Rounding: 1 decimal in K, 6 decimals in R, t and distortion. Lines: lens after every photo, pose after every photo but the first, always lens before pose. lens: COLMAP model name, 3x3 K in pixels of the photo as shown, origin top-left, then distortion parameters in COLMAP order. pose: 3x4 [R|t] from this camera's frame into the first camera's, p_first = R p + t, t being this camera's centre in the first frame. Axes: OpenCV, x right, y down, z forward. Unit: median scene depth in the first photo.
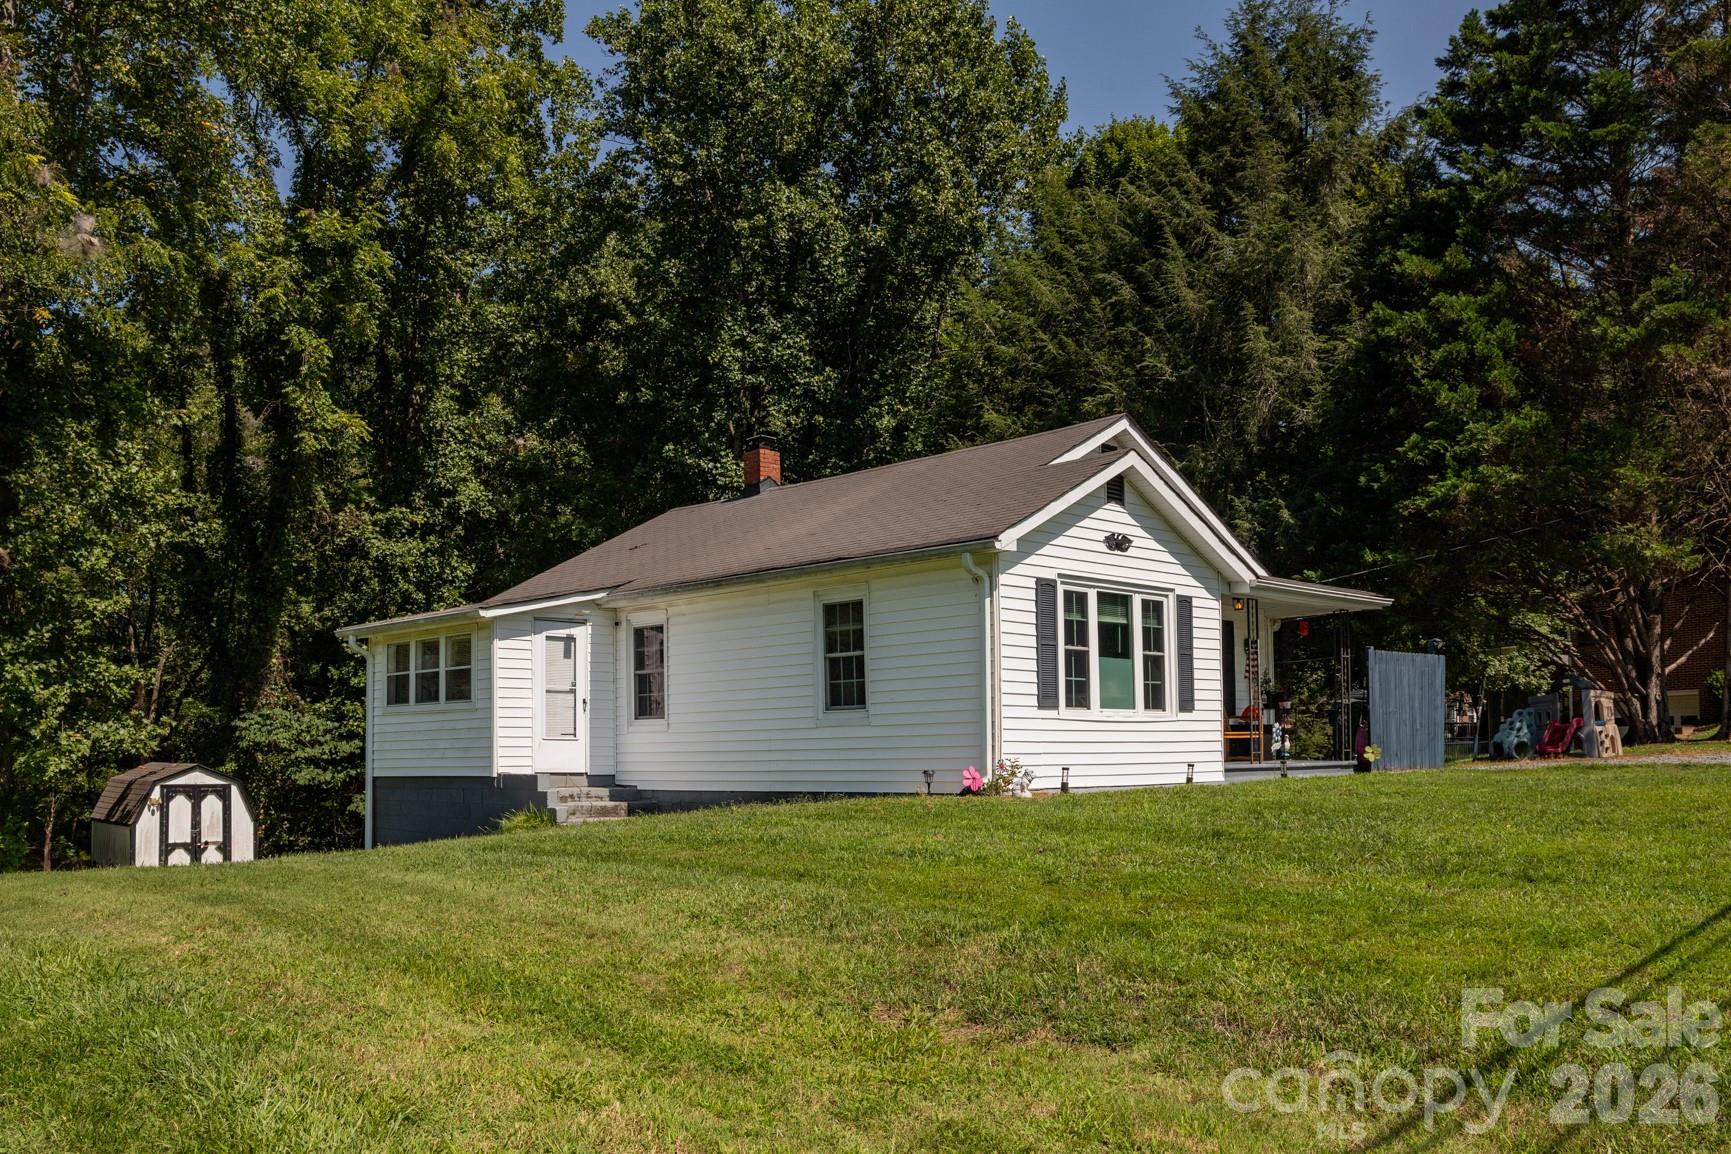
lens RADIAL K [[1454.5, 0, 865.5], [0, 1454.5, 577.0], [0, 0, 1]] dist [-0.067905, 0.006523]
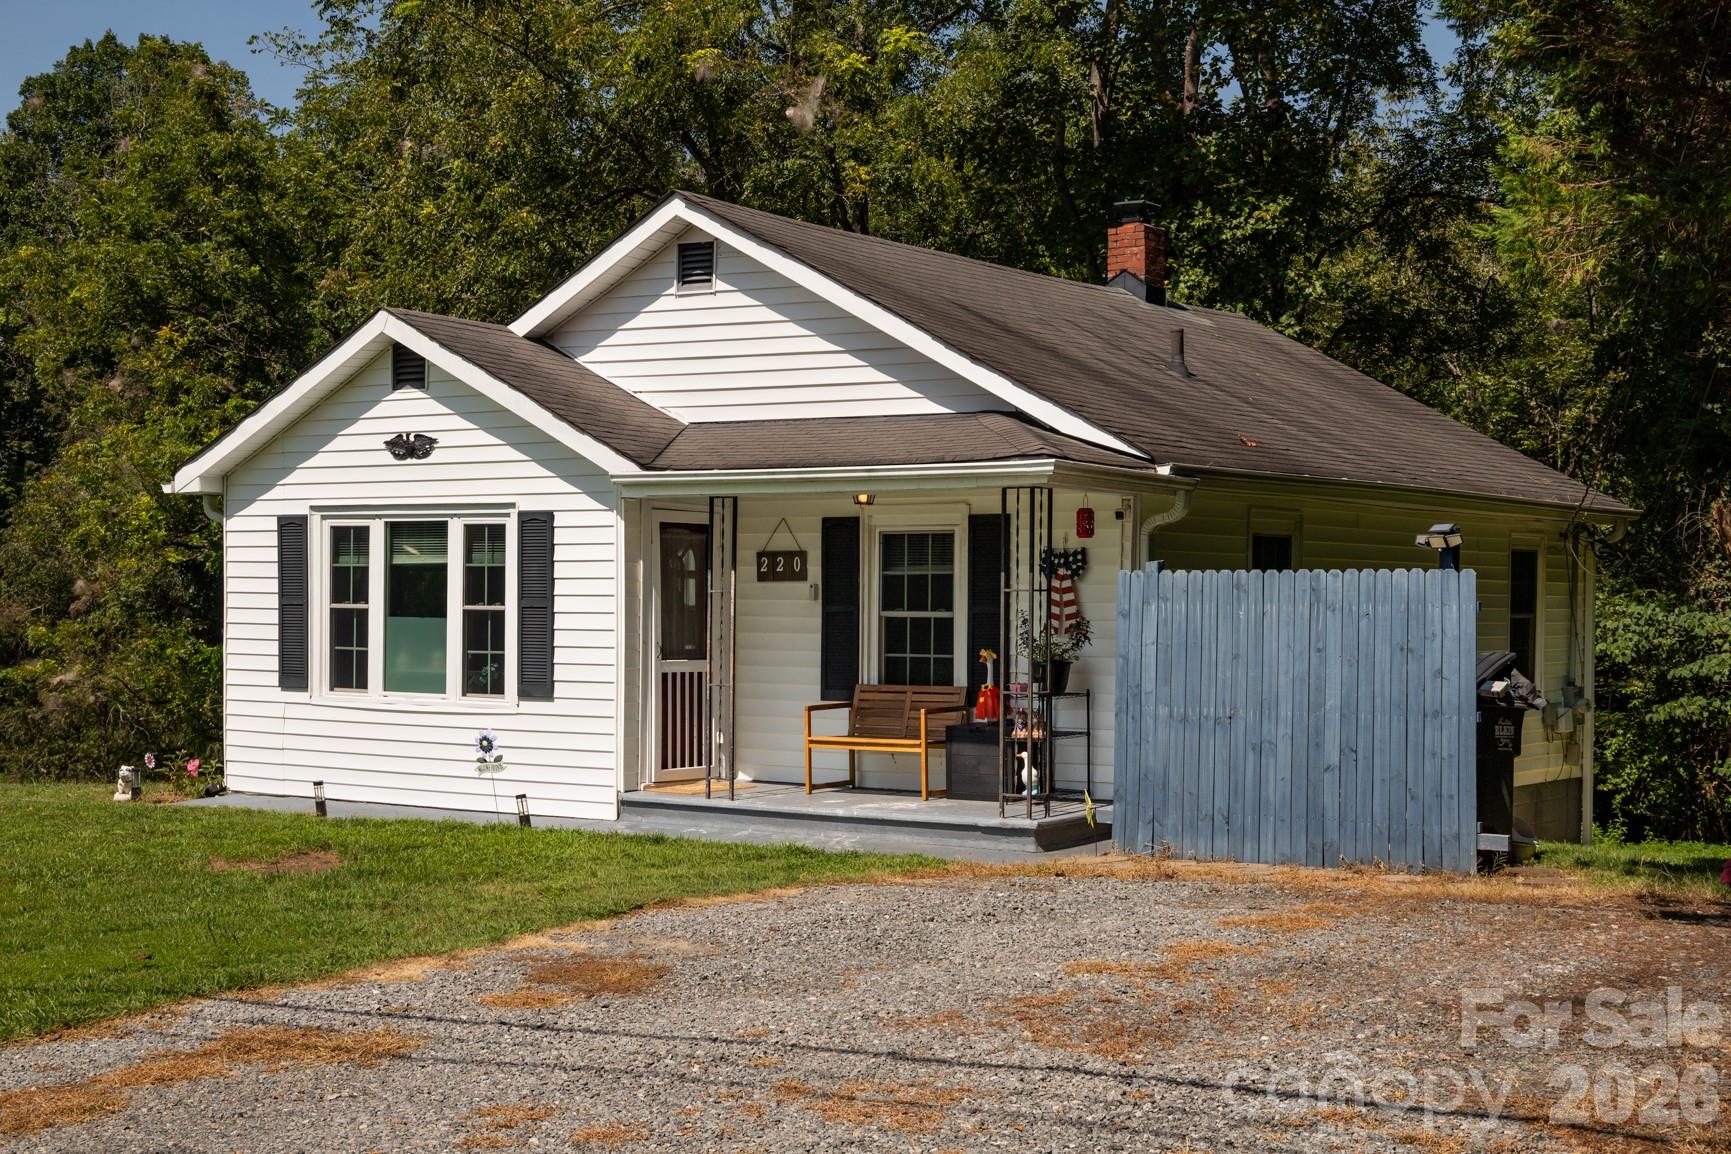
lens RADIAL K [[2406.9, 0, 864.7], [0, 2406.9, 517.5], [0, 0, 1]] dist [0.079909, 0.018126]
pose [[0.182803, -0.018843, -0.982969, 1.096097], [0.111233, 0.993793, 0.001635, 0.025662], [0.976837, -0.109637, 0.183765, 0.831516]]
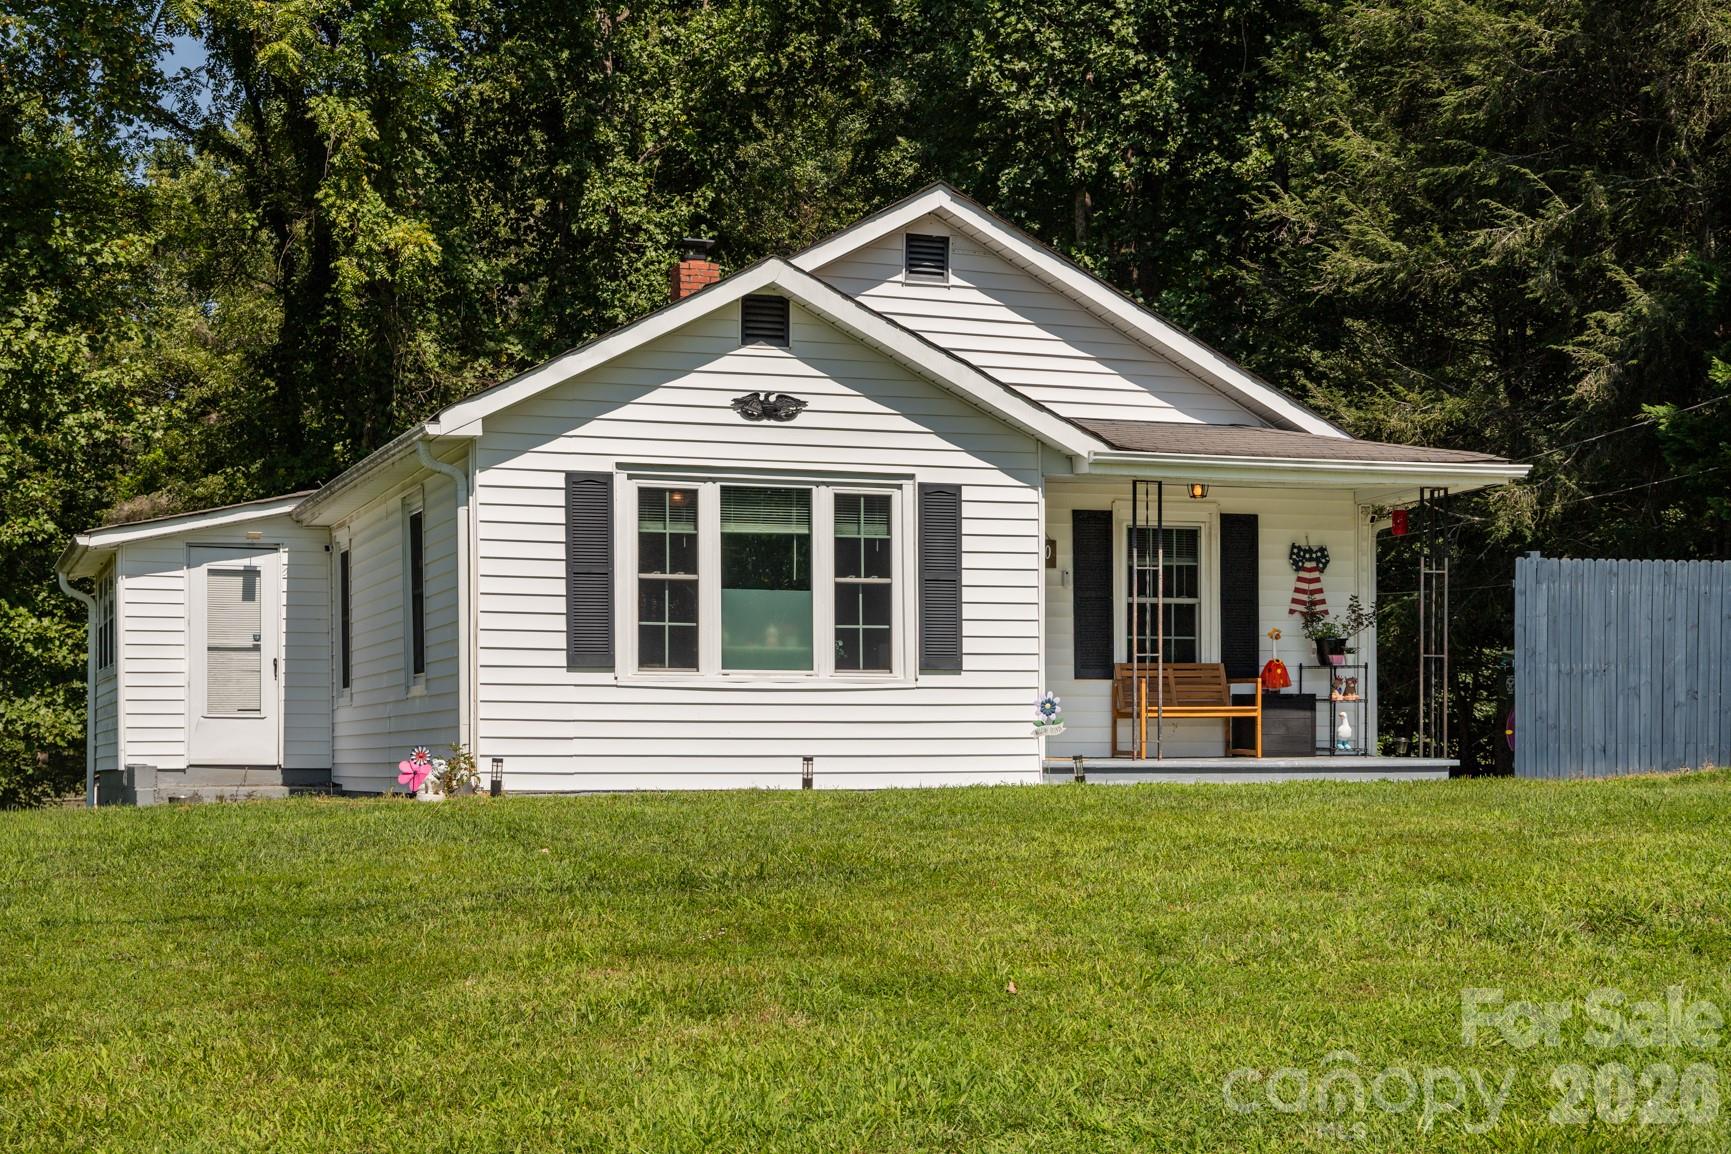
lens RADIAL K [[2639.0, 0, 865.5], [0, 2639.0, 577.0], [0, 0, 1]] dist [0.133346, -0.022651]
pose [[0.903259, -0.020638, -0.428598, 0.586034], [0.045586, 0.997805, 0.048023, -0.002581], [0.426667, -0.062915, 0.902218, -0.018319]]
